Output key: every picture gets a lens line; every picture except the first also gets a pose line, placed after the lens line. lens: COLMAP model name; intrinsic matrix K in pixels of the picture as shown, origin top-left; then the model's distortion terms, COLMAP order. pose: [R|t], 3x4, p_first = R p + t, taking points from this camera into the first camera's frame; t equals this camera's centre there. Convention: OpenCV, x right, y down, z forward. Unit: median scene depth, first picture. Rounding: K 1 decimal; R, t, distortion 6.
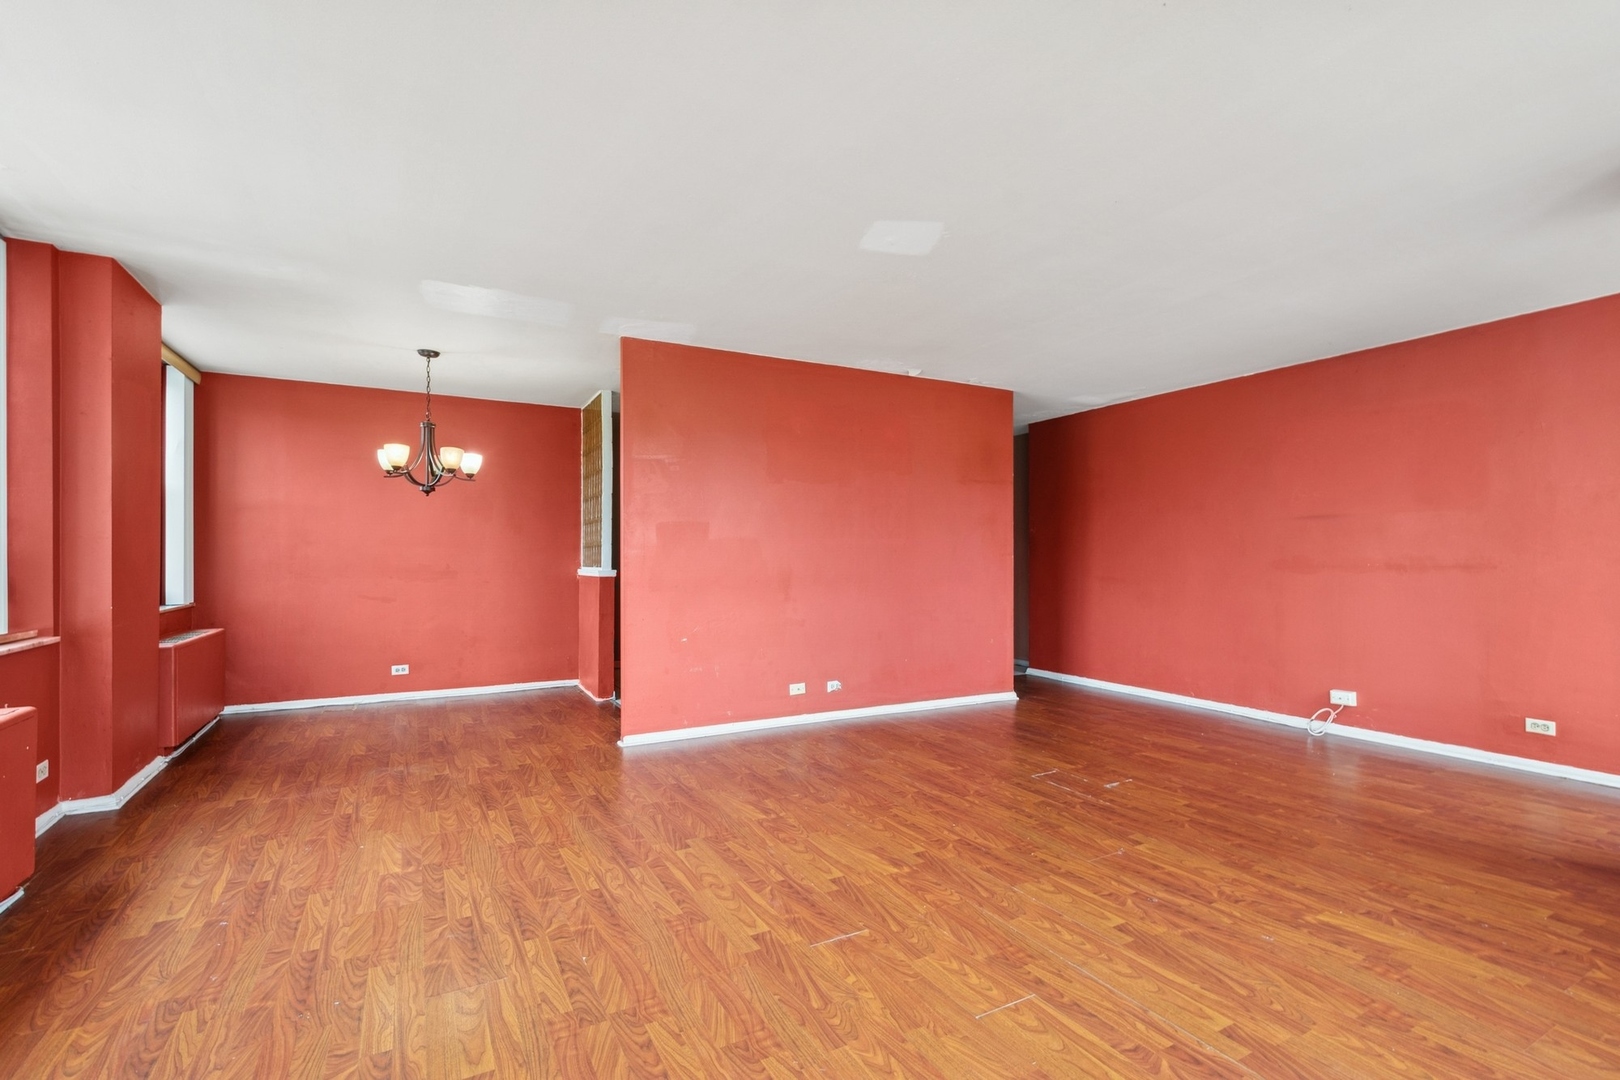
lens RADIAL K [[704.8, 0, 810.3], [0, 704.8, 556.6], [0, 0, 1]] dist [-0.021605, 0.000003]
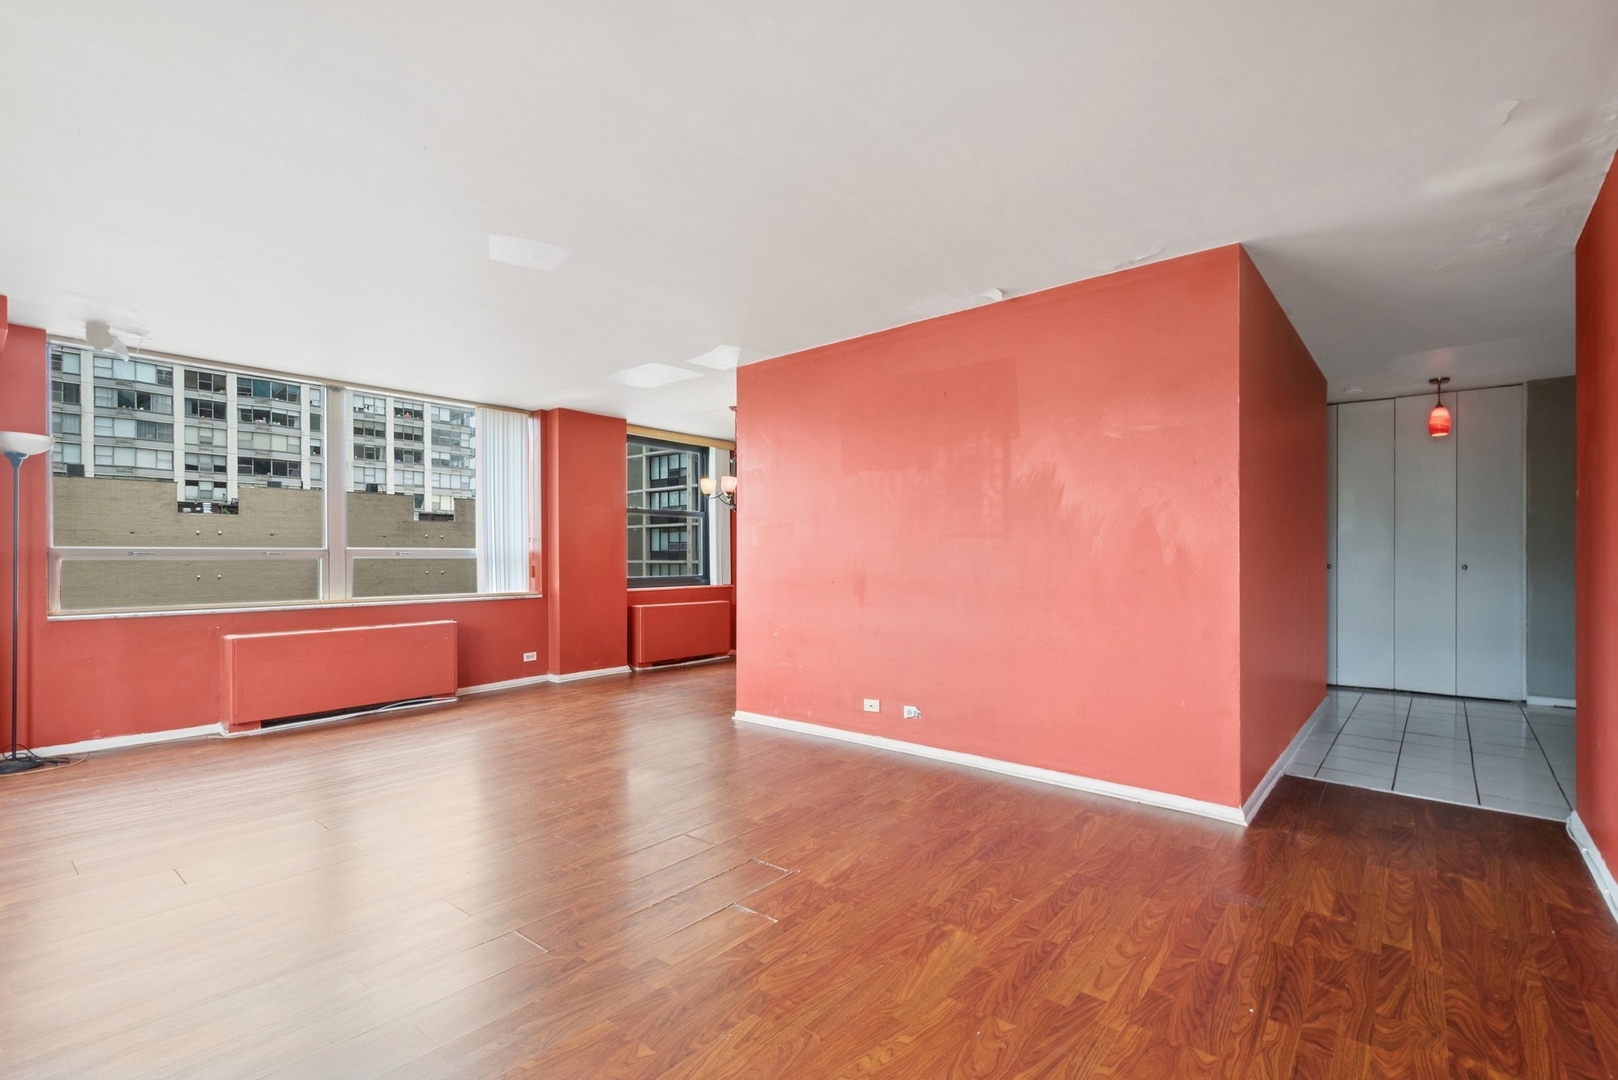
lens RADIAL K [[742.1, 0, 809.8], [0, 742.1, 556.6], [0, 0, 1]] dist [0.001790, 0.000172]
pose [[0.374004, -0.005014, -0.927413, 0.675791], [-0.000413, 0.999984, -0.005573, 0.011181], [0.927427, 0.002467, 0.373996, 0.510740]]
